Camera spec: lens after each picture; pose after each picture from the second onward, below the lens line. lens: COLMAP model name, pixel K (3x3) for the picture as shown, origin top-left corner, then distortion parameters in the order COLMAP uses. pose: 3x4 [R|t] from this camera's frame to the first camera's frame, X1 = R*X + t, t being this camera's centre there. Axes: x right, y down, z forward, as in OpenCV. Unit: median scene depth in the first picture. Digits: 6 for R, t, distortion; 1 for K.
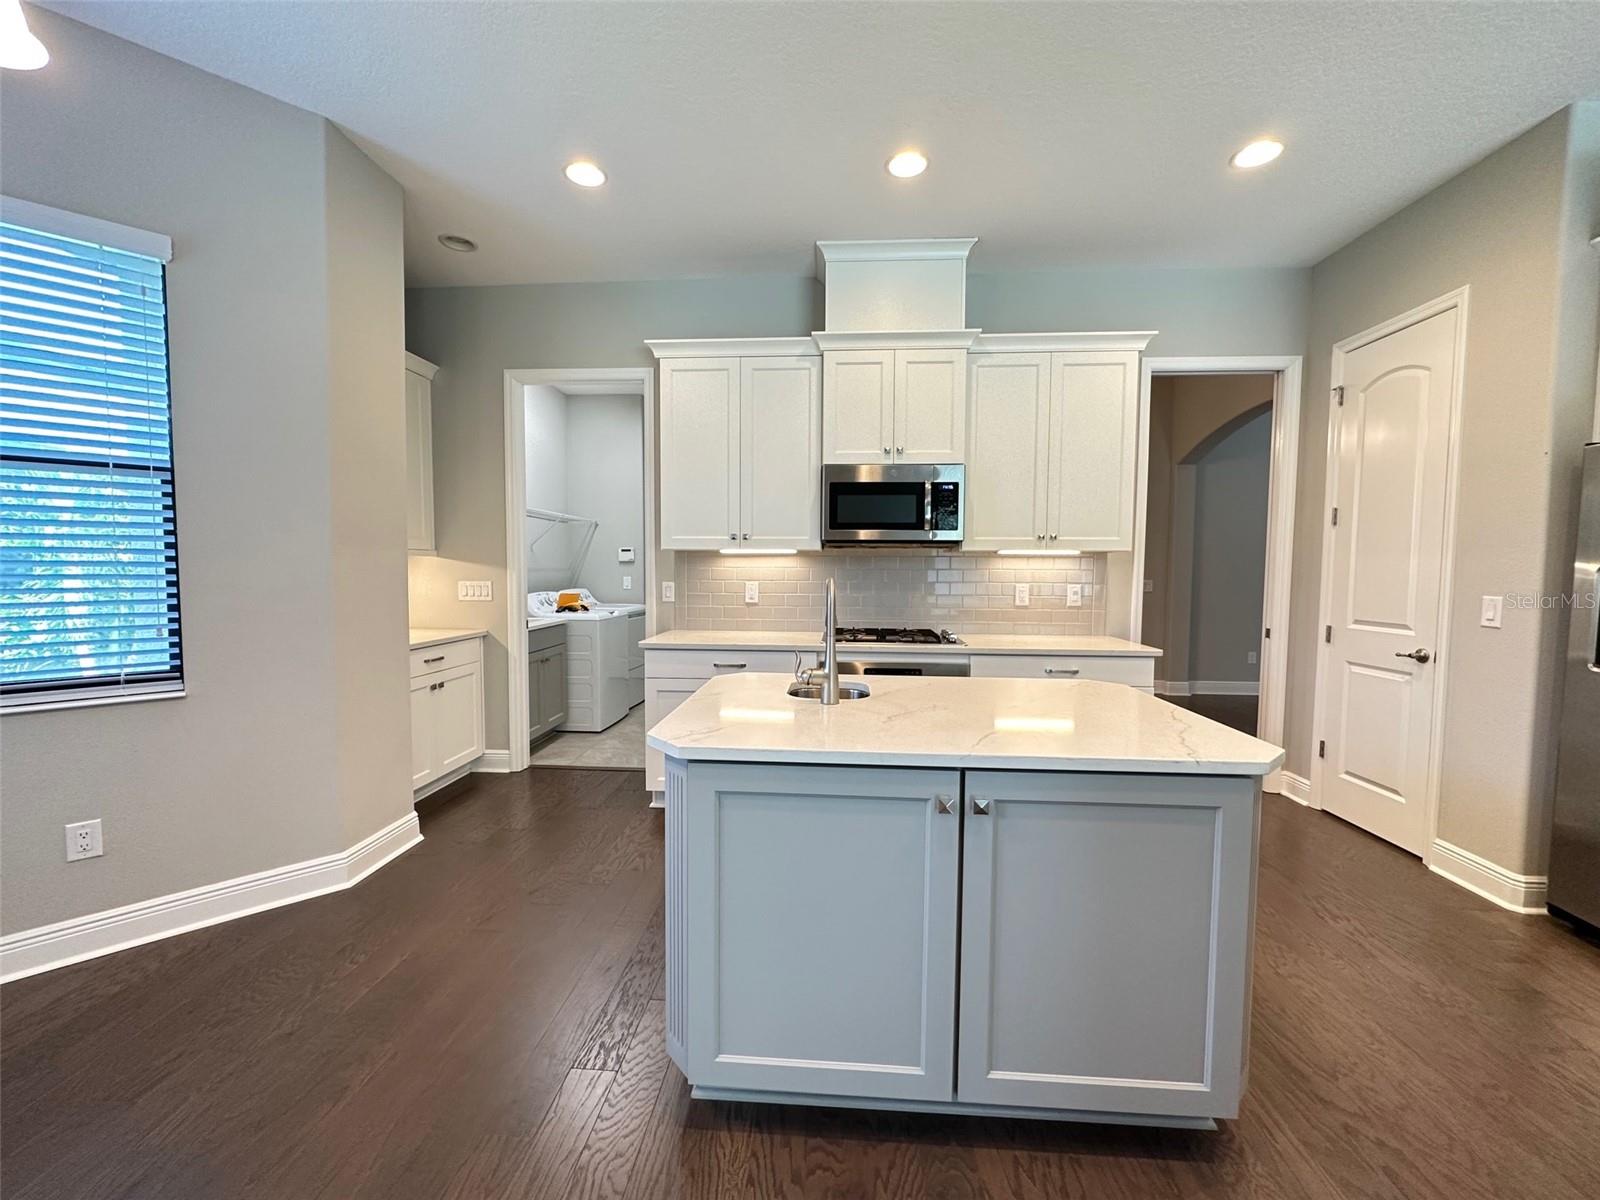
lens RADIAL K [[641.4, 0, 798.9], [0, 641.4, 601.9], [0, 0, 1]] dist [-0.001117, 0.001028]
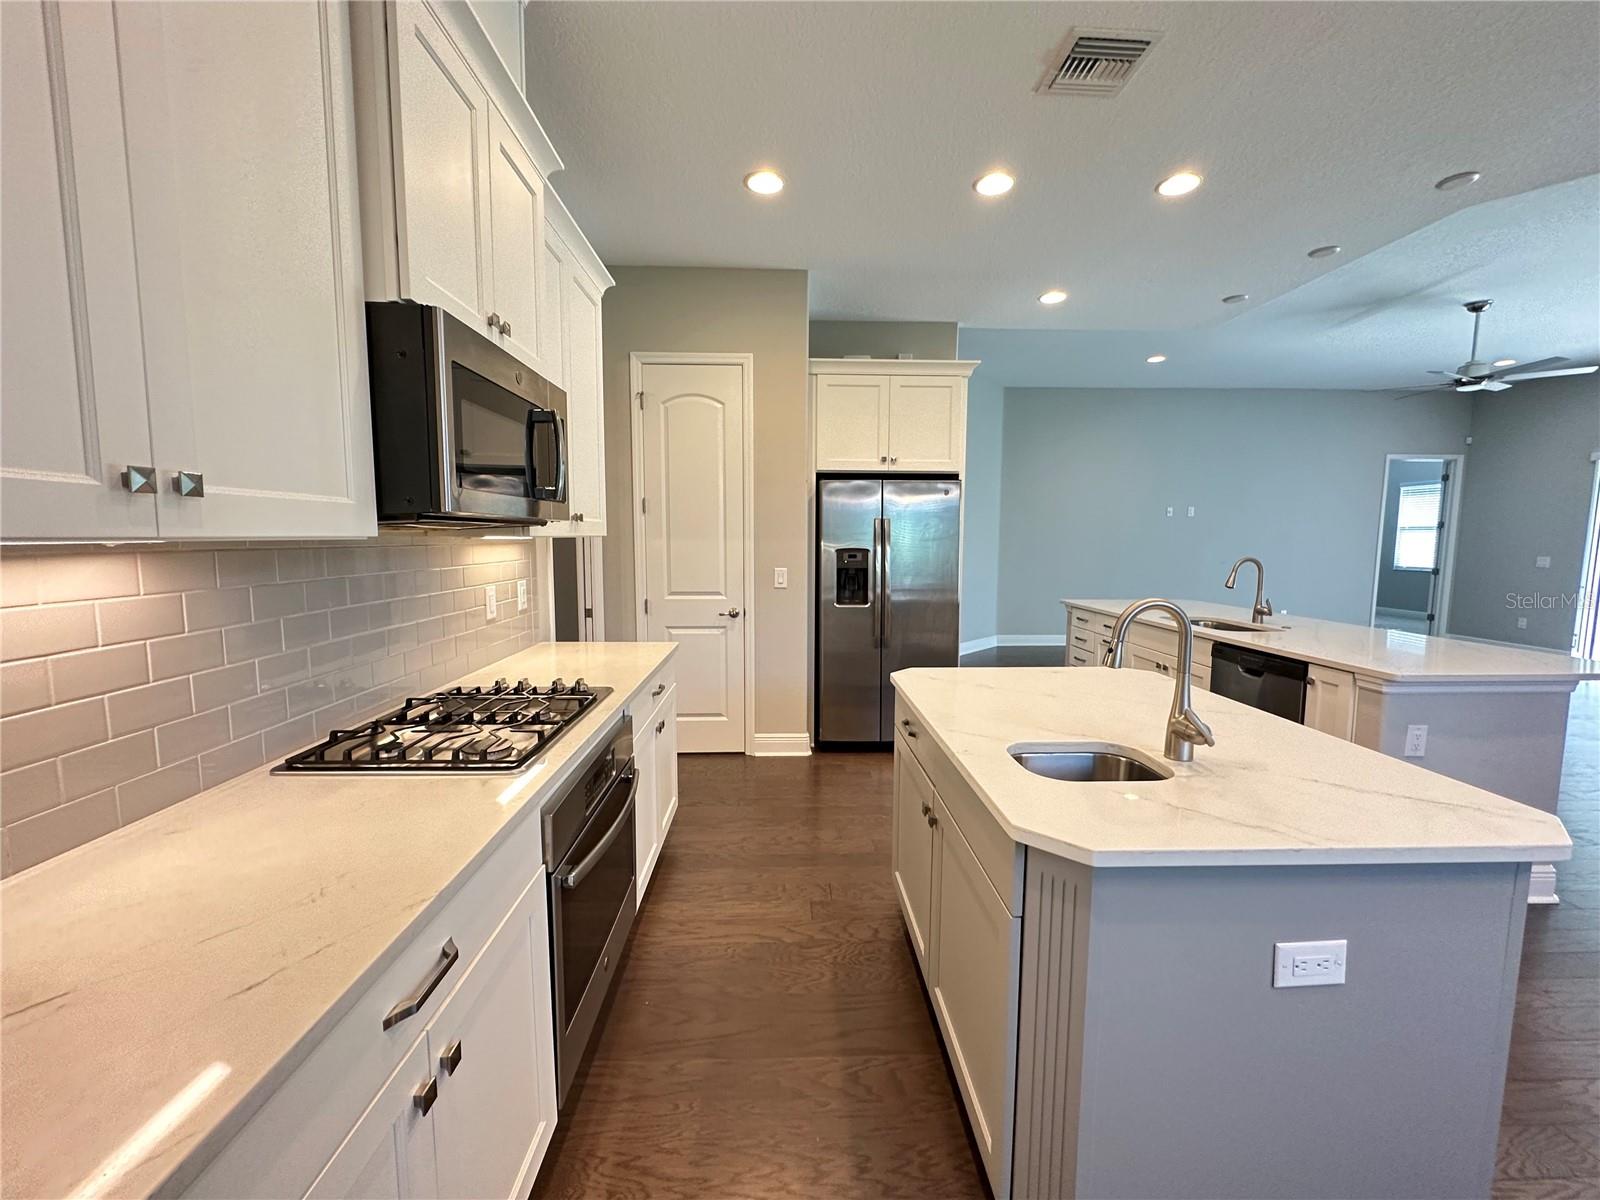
lens RADIAL K [[641.4, 0, 803.3], [0, 641.4, 602.9], [0, 0, 1]] dist [-0.001117, 0.001028]
pose [[-0.099346, -0.109191, 0.989044, -0.442419], [0.050023, 0.992156, 0.114559, -0.093742], [-0.993795, 0.060856, -0.093104, 1.018220]]
